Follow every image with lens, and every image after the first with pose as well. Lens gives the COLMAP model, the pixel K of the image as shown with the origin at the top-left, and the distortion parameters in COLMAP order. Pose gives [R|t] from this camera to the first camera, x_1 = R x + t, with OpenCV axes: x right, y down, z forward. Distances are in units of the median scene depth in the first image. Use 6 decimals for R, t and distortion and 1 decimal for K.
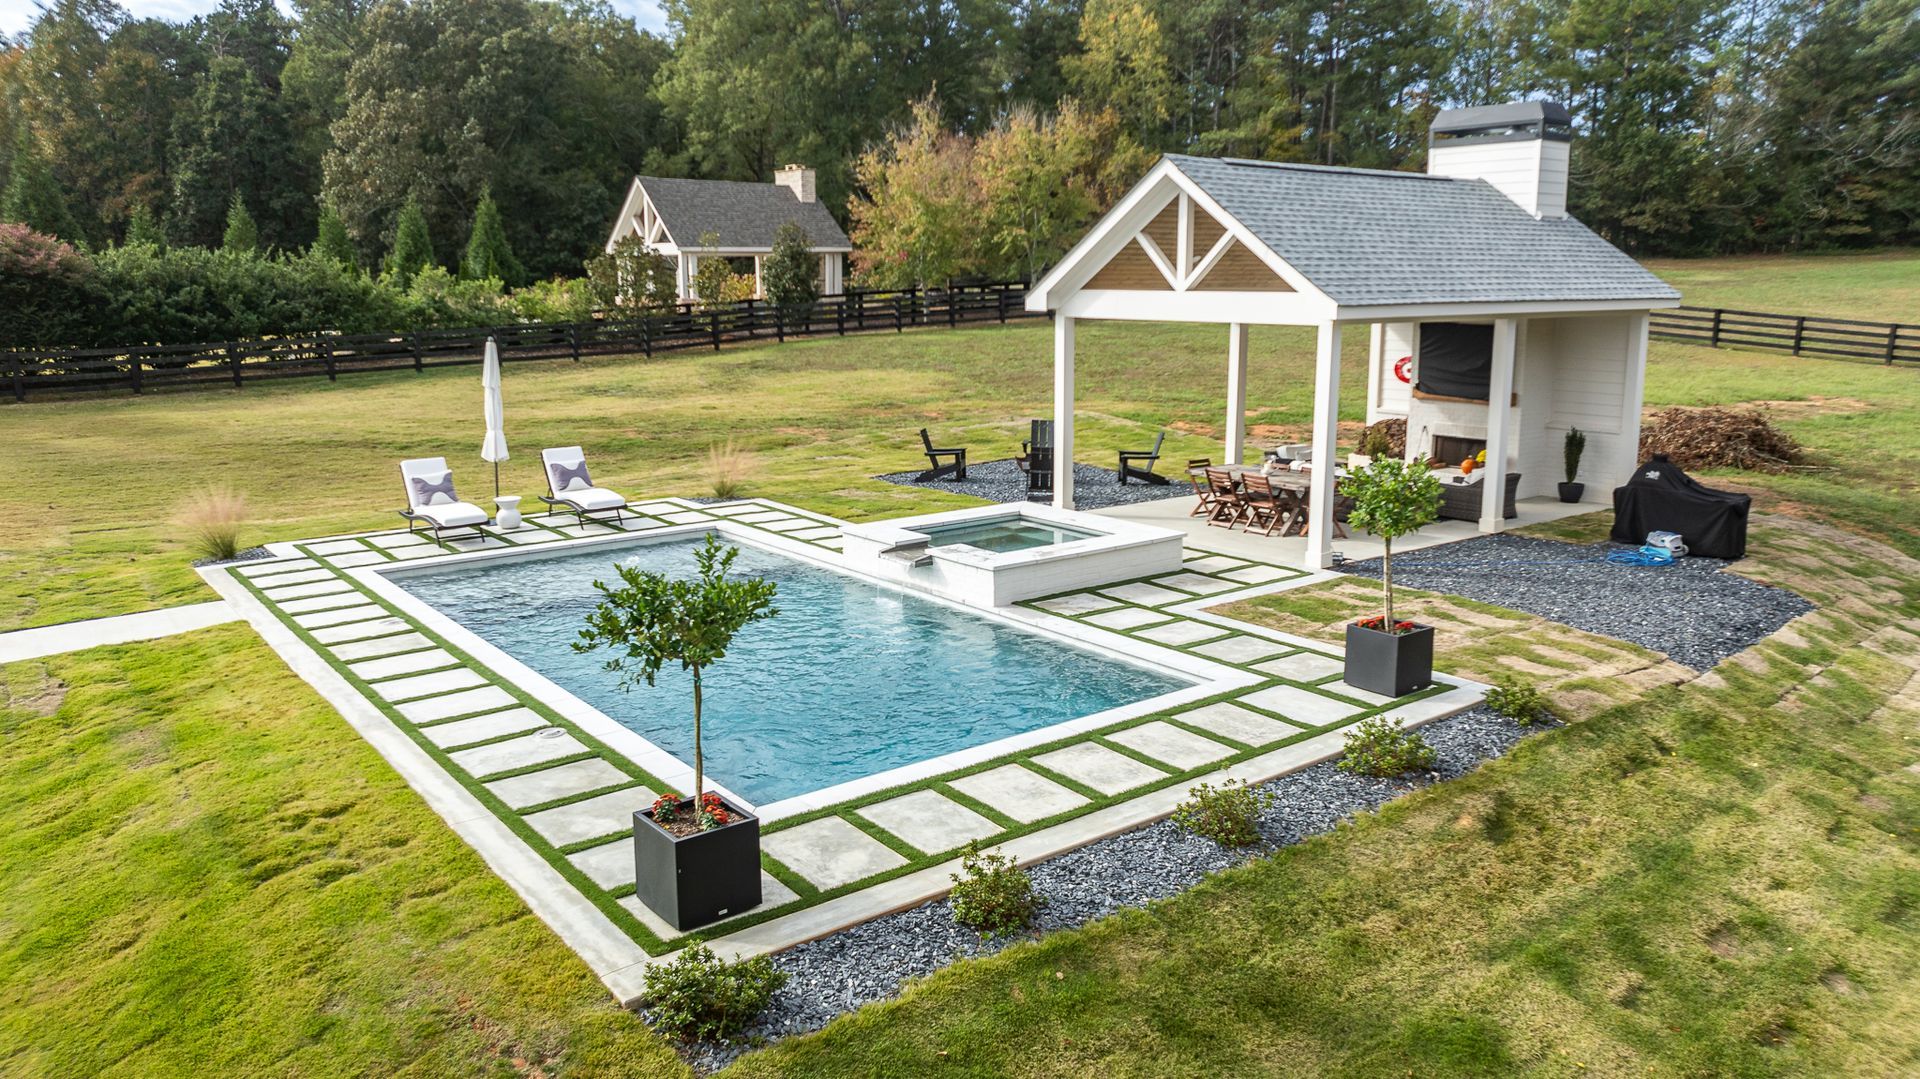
lens RADIAL K [[1349.0, 0, 957.9], [0, 1349.0, 543.7], [0, 0, 1]] dist [-0.030383, 0.029410]
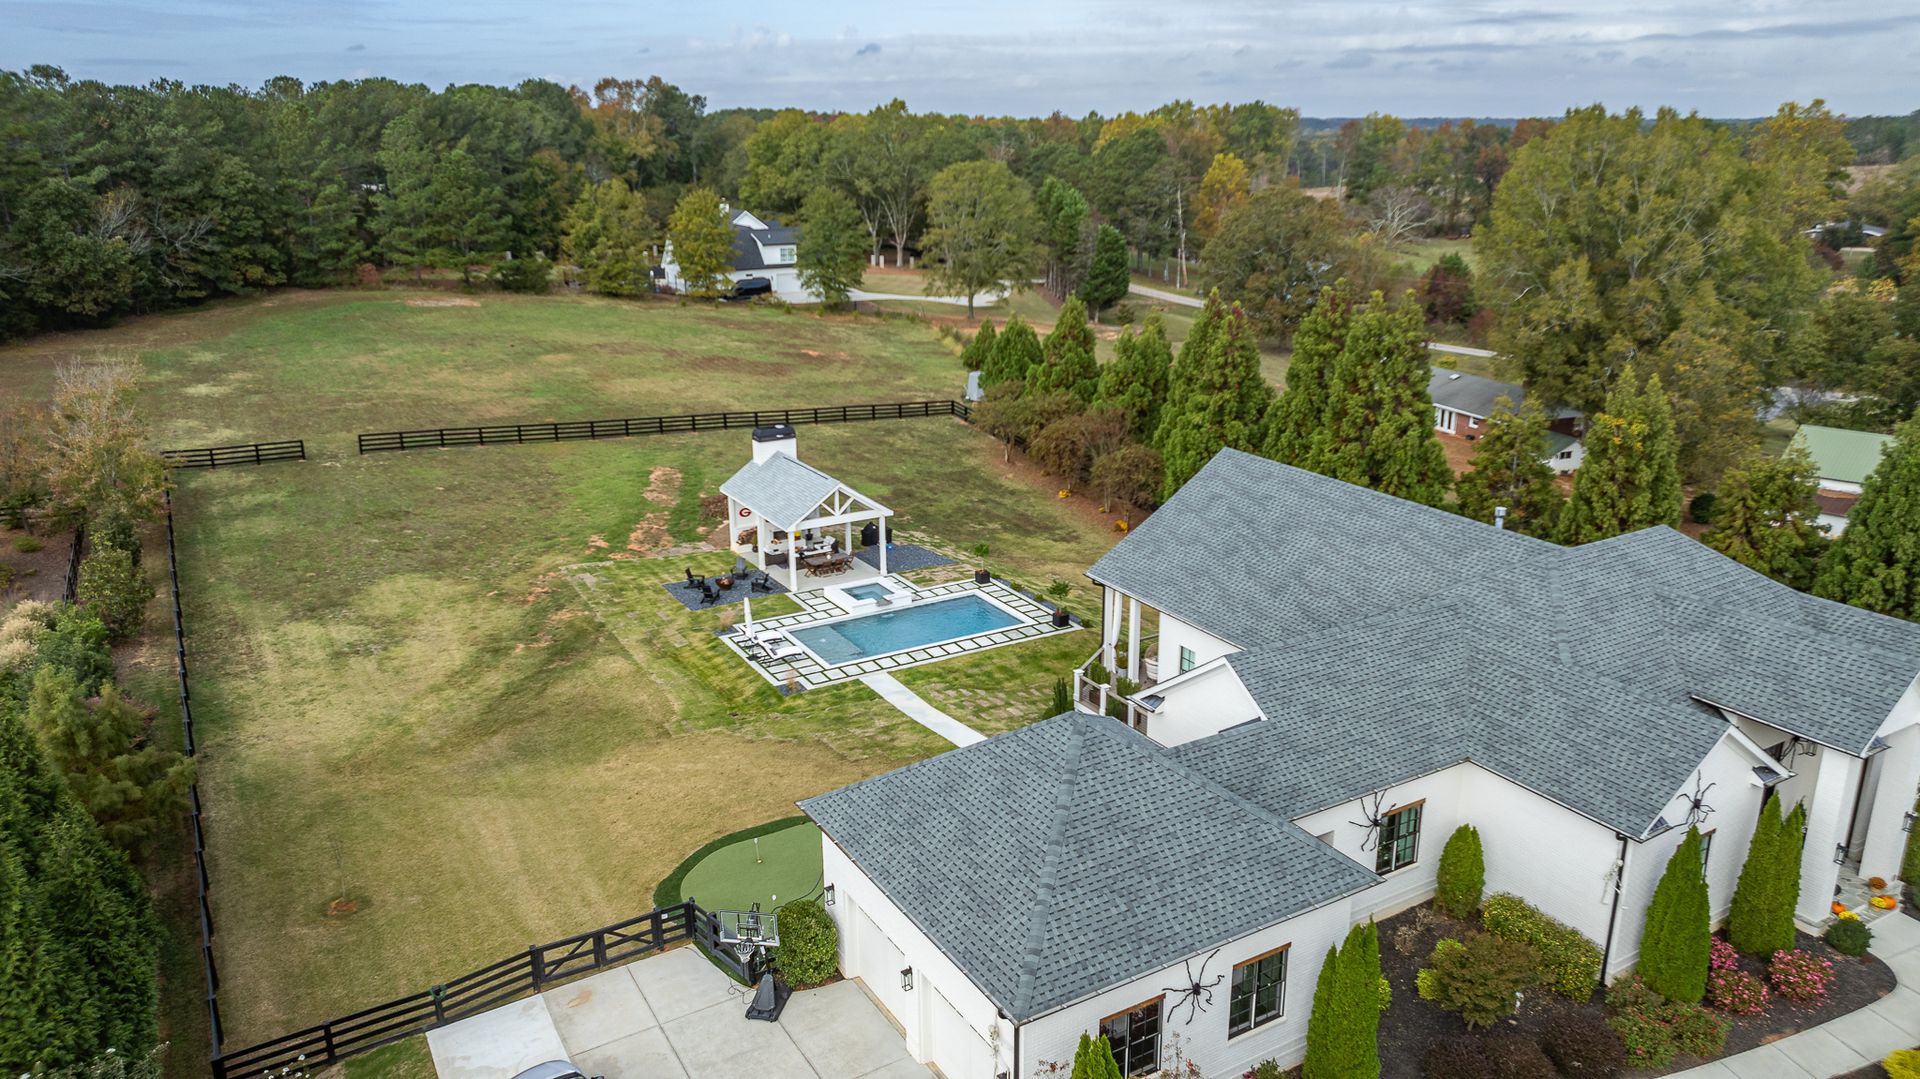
lens RADIAL K [[1349.0, 0, 975.1], [0, 1349.0, 557.9], [0, 0, 1]] dist [-0.030383, 0.029410]
pose [[0.122225, -0.301578, 0.945575, -1.968491], [0.198583, 0.940884, 0.274413, -0.609265], [-0.972433, 0.154235, 0.174888, 0.024125]]
